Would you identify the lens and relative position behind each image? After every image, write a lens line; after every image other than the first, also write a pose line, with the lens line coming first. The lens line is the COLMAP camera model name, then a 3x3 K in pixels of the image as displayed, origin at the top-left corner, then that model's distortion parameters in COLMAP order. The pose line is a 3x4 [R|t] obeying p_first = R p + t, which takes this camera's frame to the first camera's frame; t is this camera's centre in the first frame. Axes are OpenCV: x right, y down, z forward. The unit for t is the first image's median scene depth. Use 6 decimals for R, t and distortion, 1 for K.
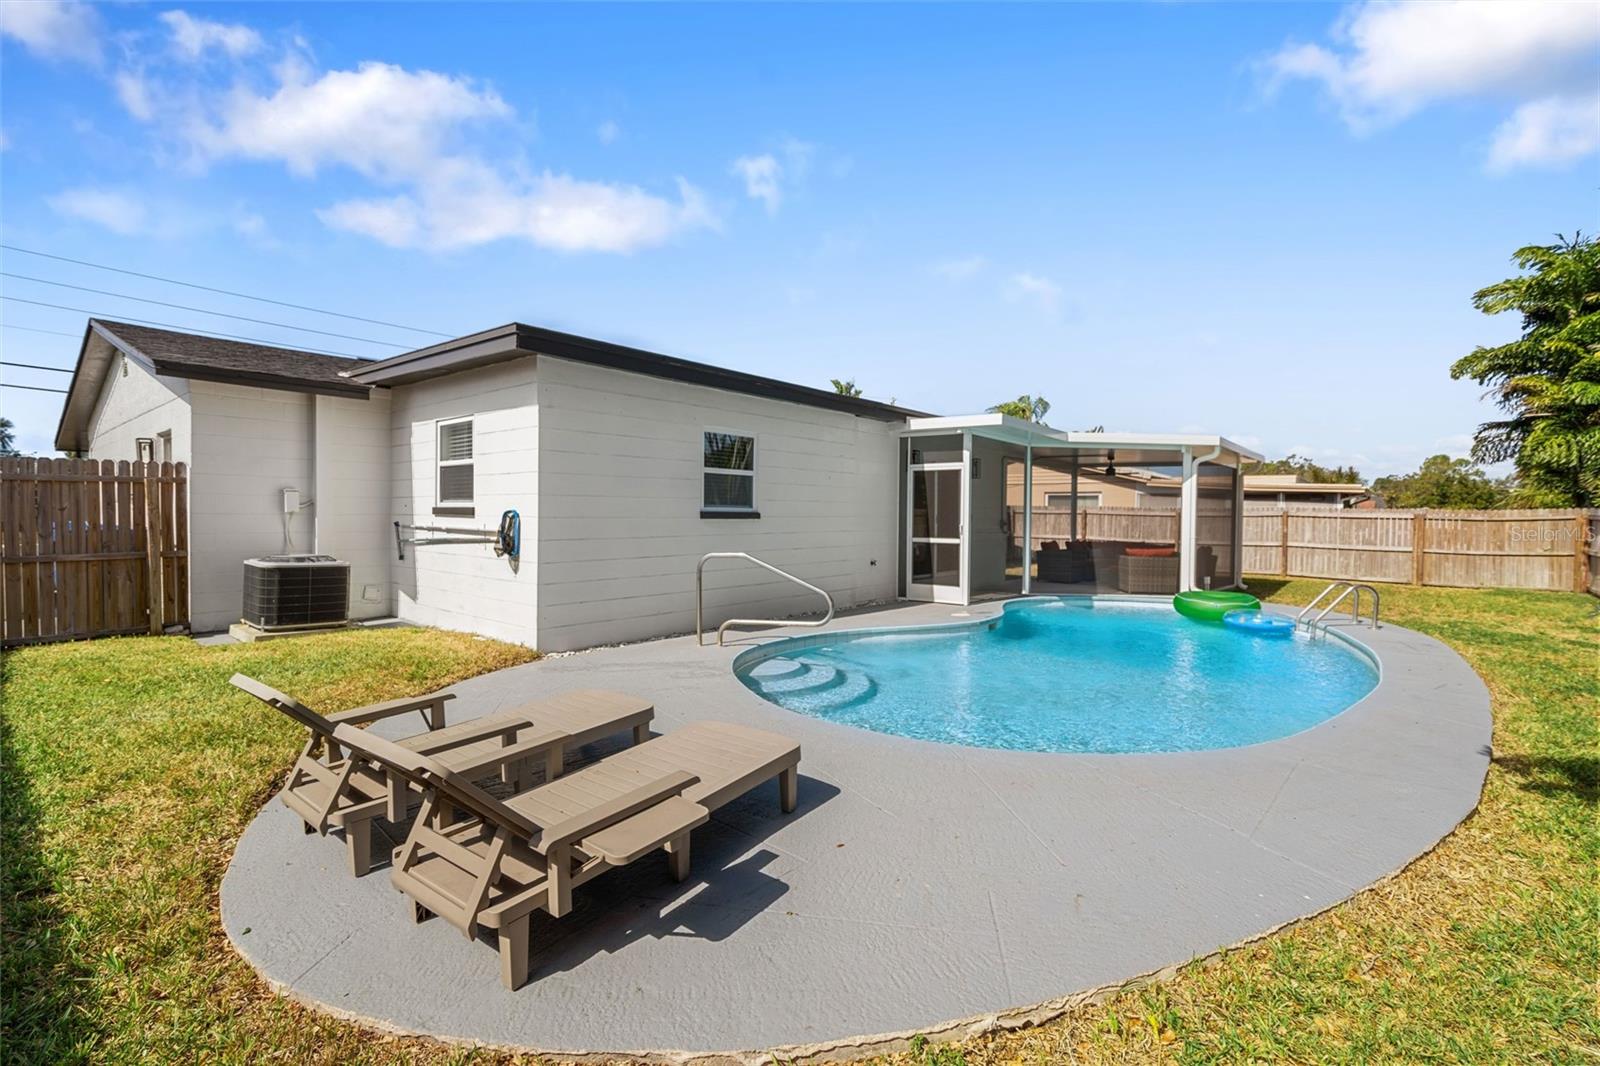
lens RADIAL K [[725.3, 0, 829.7], [0, 725.3, 529.7], [0, 0, 1]] dist [-0.009431, 0.004053]
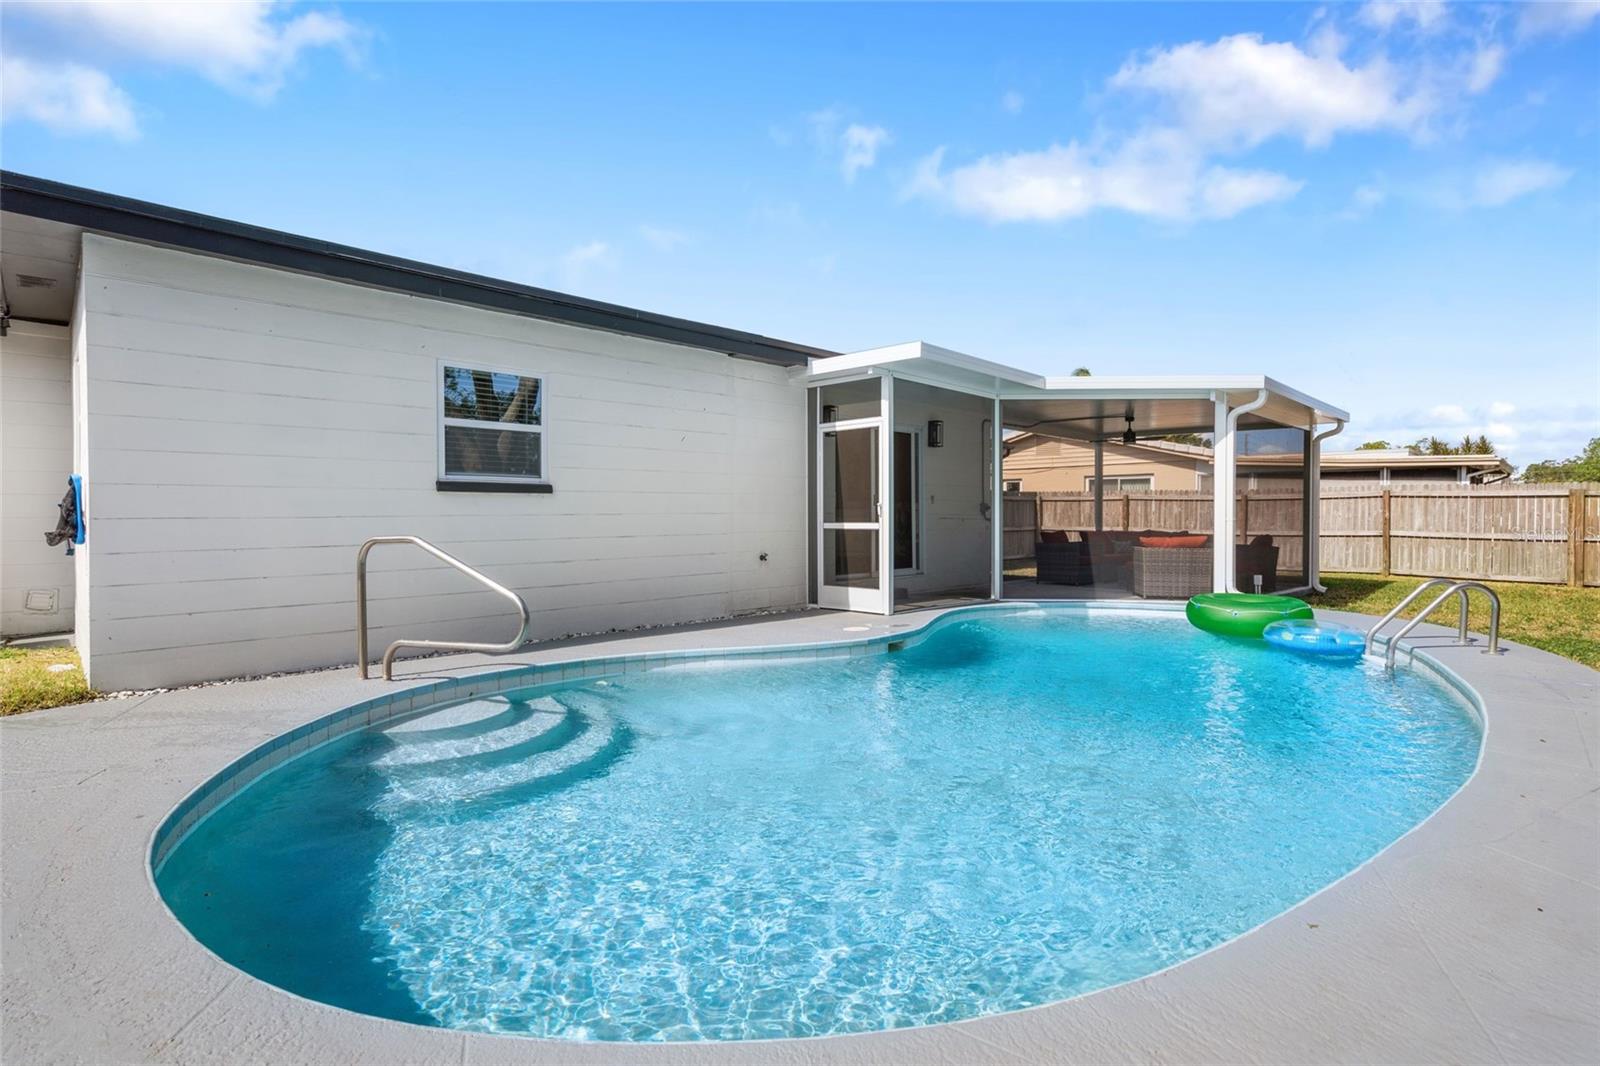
lens RADIAL K [[785.1, 0, 809.5], [0, 785.1, 526.2], [0, 0, 1]] dist [-0.003302, 0.000284]
pose [[0.995392, -0.011592, -0.095185, 0.175360], [0.011014, 0.999918, -0.006596, 0.019274], [0.095253, 0.005517, 0.995438, 0.203718]]
